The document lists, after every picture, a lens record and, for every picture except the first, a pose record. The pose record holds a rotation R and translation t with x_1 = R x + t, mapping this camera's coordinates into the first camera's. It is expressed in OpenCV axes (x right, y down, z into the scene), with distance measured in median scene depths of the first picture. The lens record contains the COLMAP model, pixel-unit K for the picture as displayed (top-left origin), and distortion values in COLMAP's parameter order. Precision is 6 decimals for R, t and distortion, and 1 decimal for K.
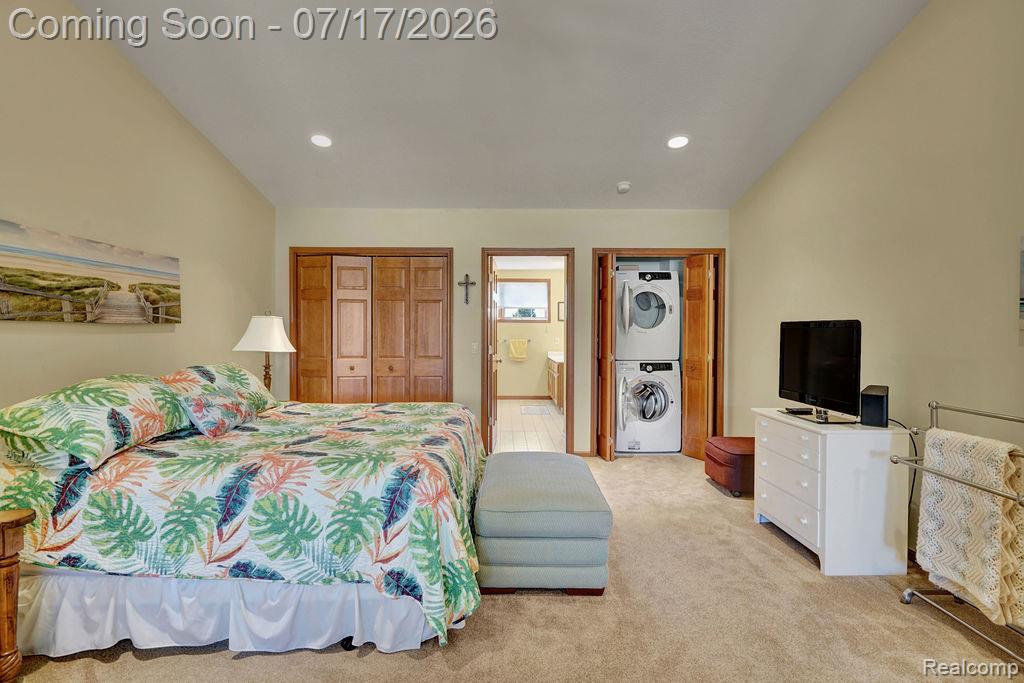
lens RADIAL K [[515.4, 0, 515.0], [0, 515.4, 343.6], [0, 0, 1]] dist [0.007990, -0.000095]
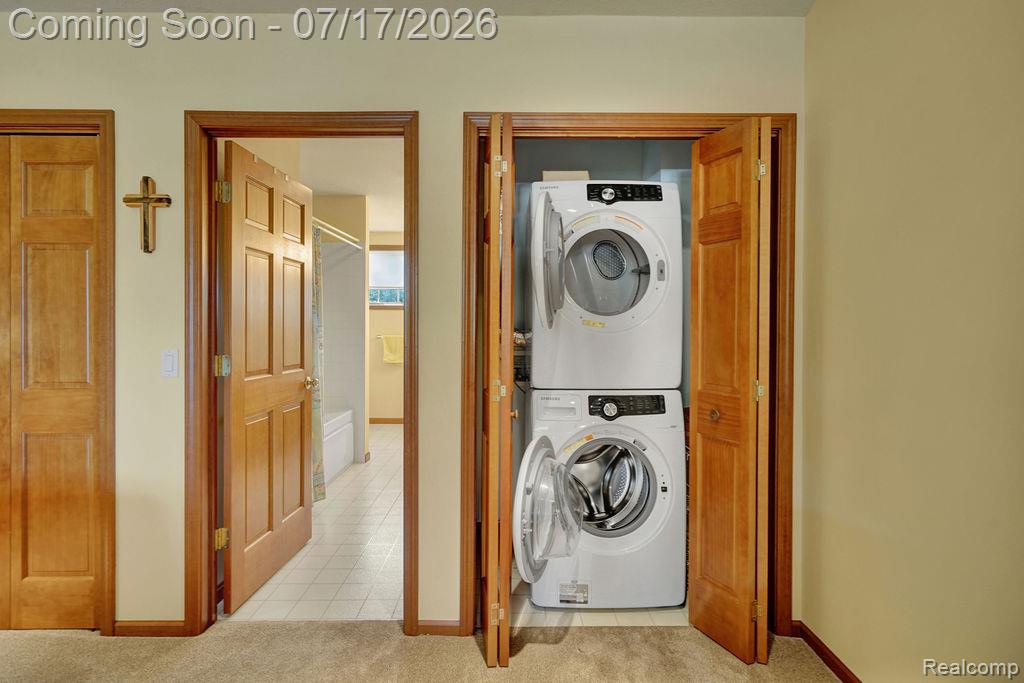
lens RADIAL K [[515.4, 0, 511.0], [0, 515.4, 338.9], [0, 0, 1]] dist [0.007990, -0.000095]
pose [[0.999834, 0.003235, -0.017956, 0.187697], [-0.003419, 0.999942, -0.010236, -0.005336], [0.017922, 0.010296, 0.999786, 0.578814]]
